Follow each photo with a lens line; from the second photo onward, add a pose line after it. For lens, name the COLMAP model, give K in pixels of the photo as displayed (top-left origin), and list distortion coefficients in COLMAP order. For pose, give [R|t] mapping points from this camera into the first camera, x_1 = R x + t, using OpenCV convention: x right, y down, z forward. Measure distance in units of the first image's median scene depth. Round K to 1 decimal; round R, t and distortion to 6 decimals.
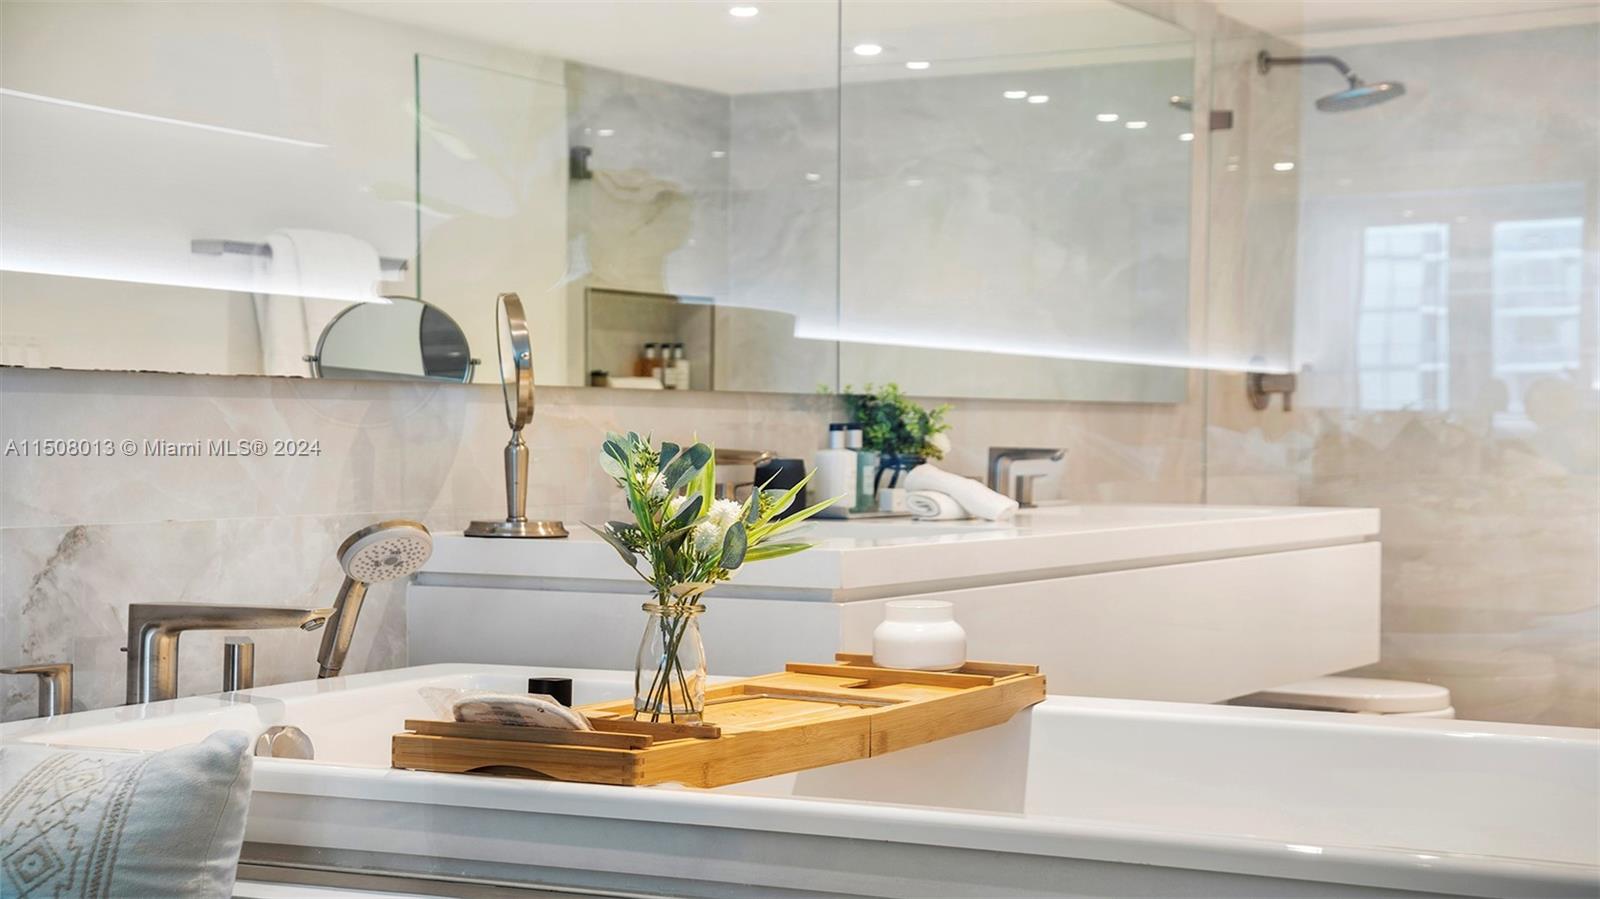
lens RADIAL K [[2549.7, 0, 795.8], [0, 2549.7, 532.6], [0, 0, 1]] dist [0.267228, 0.000278]
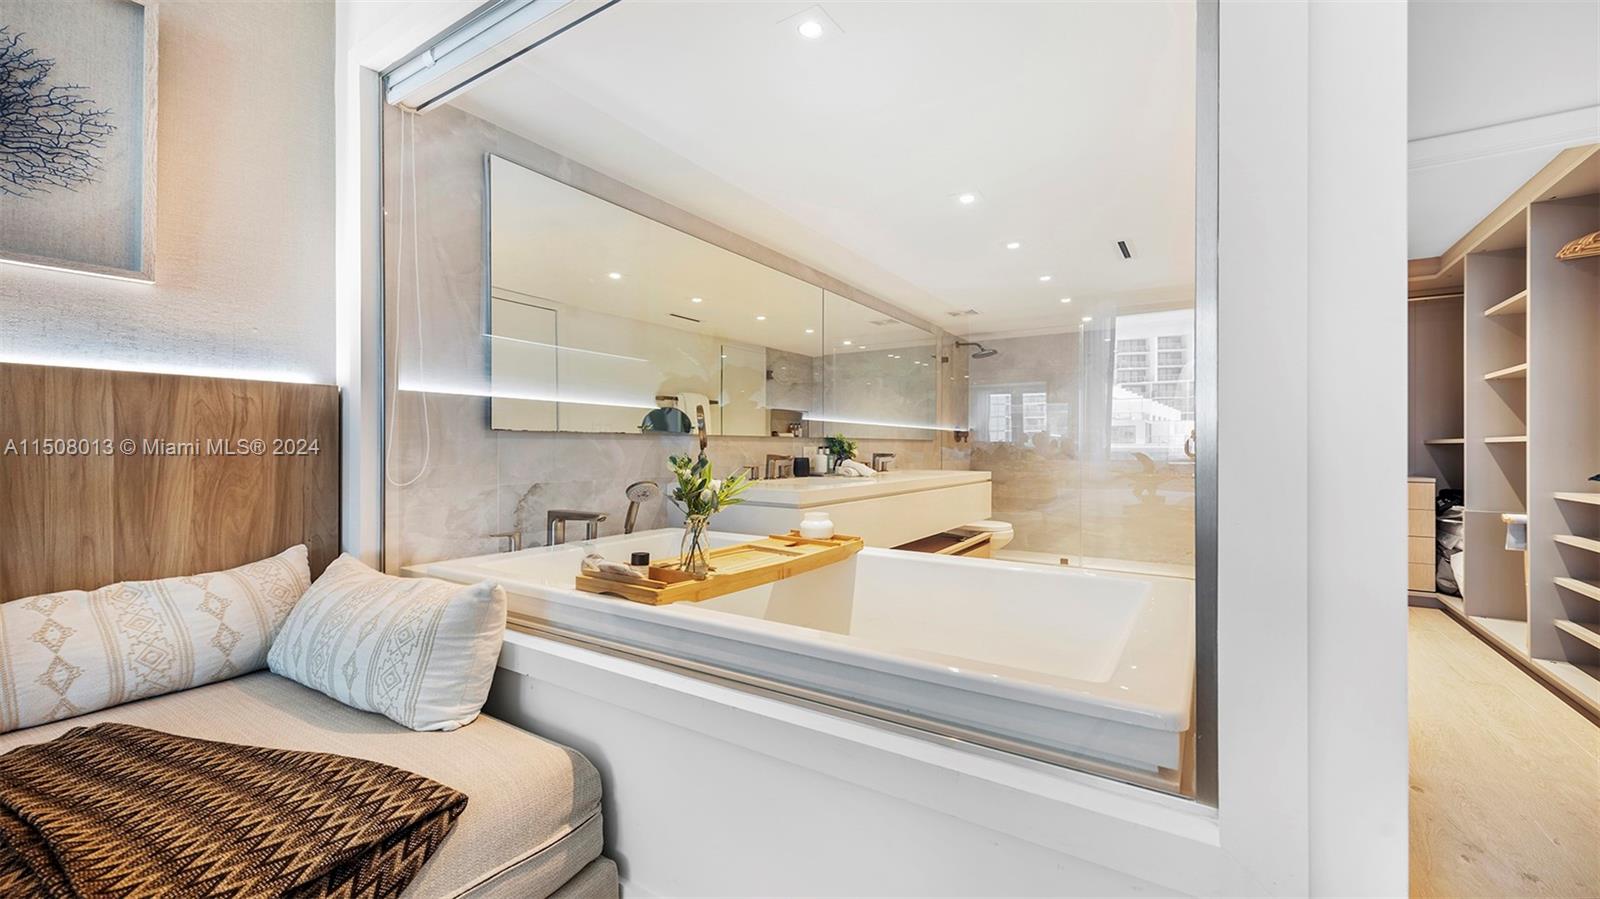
lens RADIAL K [[625.9, 0, 800.0], [0, 625.9, 449.5], [0, 0, 1]] dist [0.000469, 0.000056]
pose [[0.996752, -0.001613, -0.080510, 0.052589], [-0.001214, 0.999385, -0.035054, -0.010823], [0.080517, 0.035038, 0.996137, 0.203080]]
